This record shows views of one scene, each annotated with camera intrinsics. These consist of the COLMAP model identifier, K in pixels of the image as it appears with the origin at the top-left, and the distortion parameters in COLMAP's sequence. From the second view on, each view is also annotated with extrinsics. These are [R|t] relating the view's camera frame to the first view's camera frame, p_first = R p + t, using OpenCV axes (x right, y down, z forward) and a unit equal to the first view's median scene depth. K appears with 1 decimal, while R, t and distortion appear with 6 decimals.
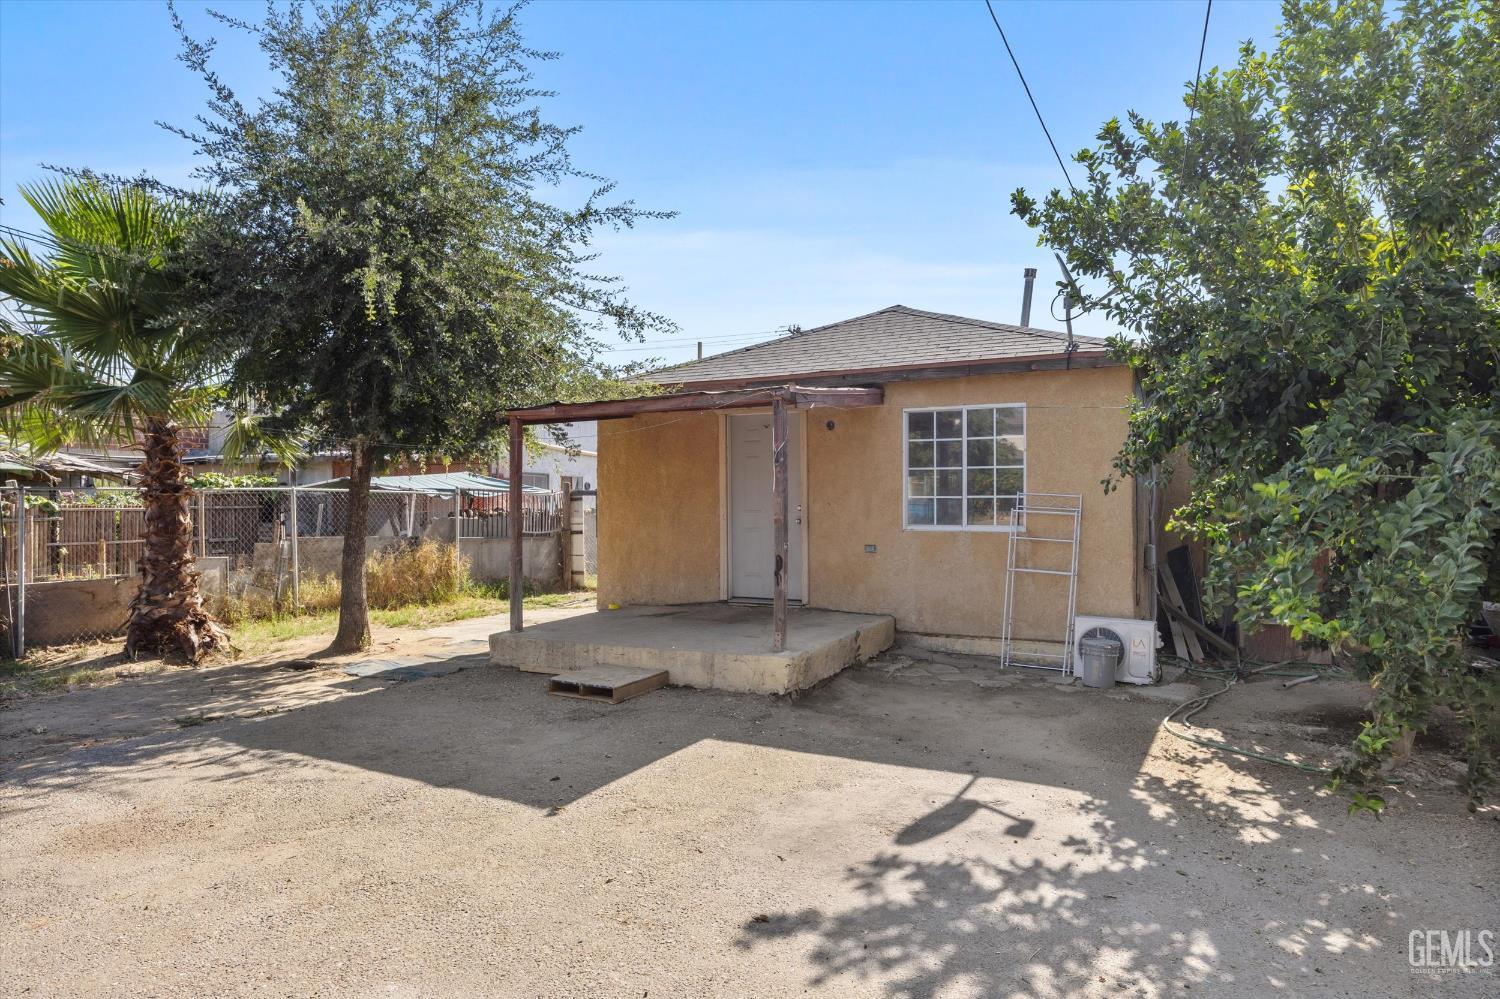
lens RADIAL K [[749.5, 0, 750.0], [0, 749.5, 499.5], [0, 0, 1]] dist [-0.004933, -0.000941]
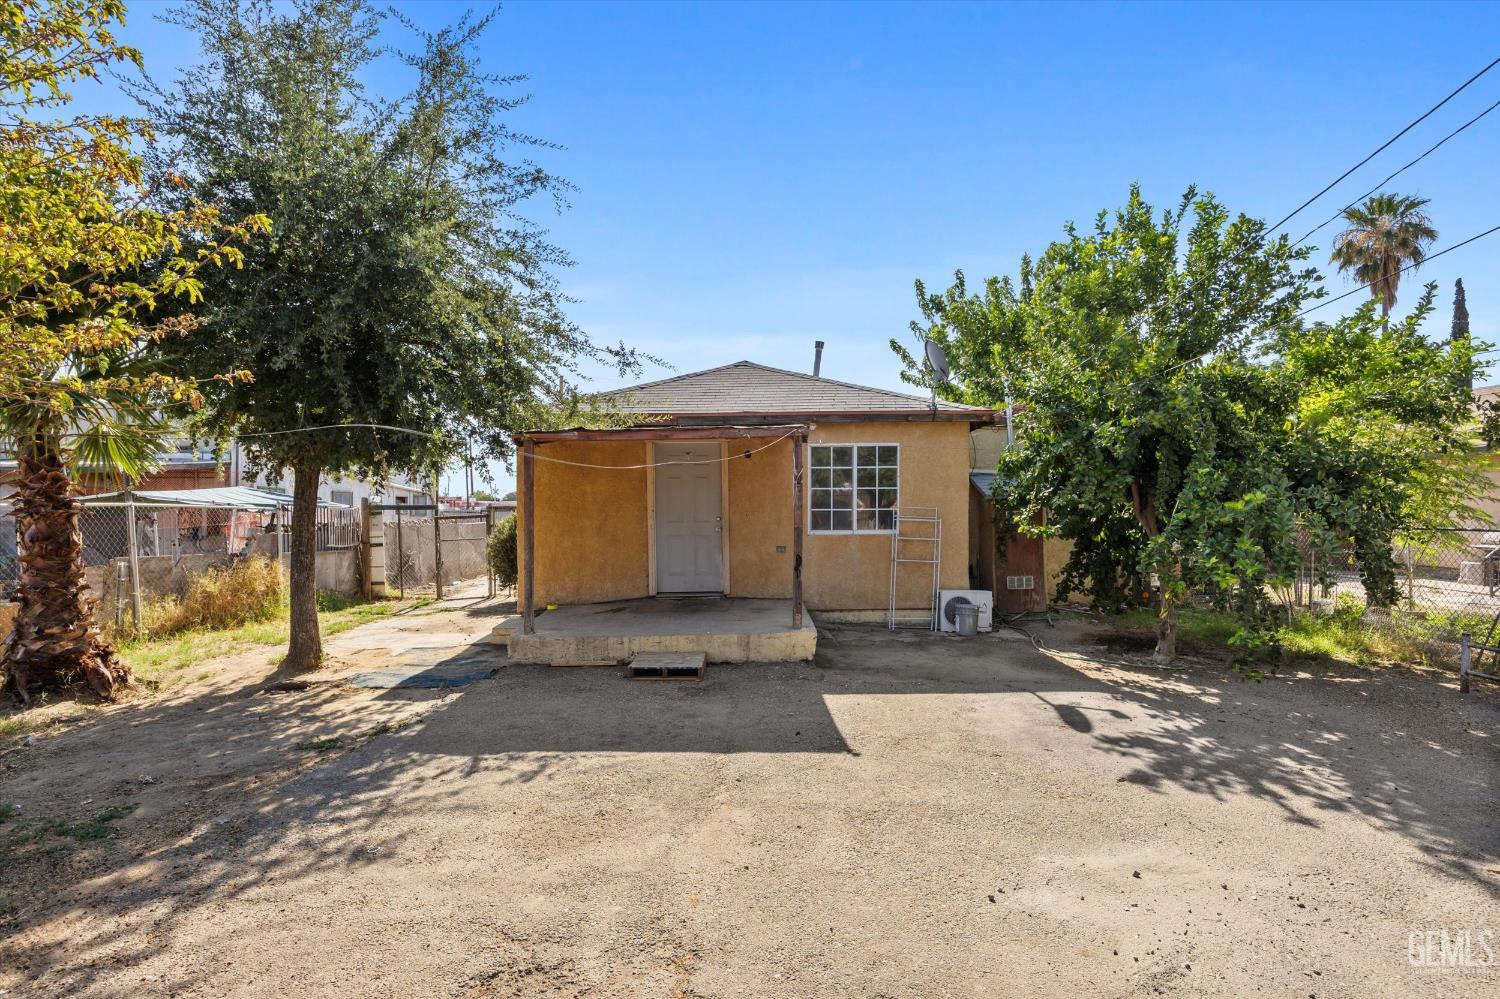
lens RADIAL K [[609.1, 0, 758.9], [0, 609.1, 506.3], [0, 0, 1]] dist [-0.003131, -0.000490]
pose [[0.920781, -0.003362, 0.390064, -0.621564], [0.006711, 0.999951, -0.007224, -0.004117], [-0.390021, 0.009269, 0.920759, 0.062859]]
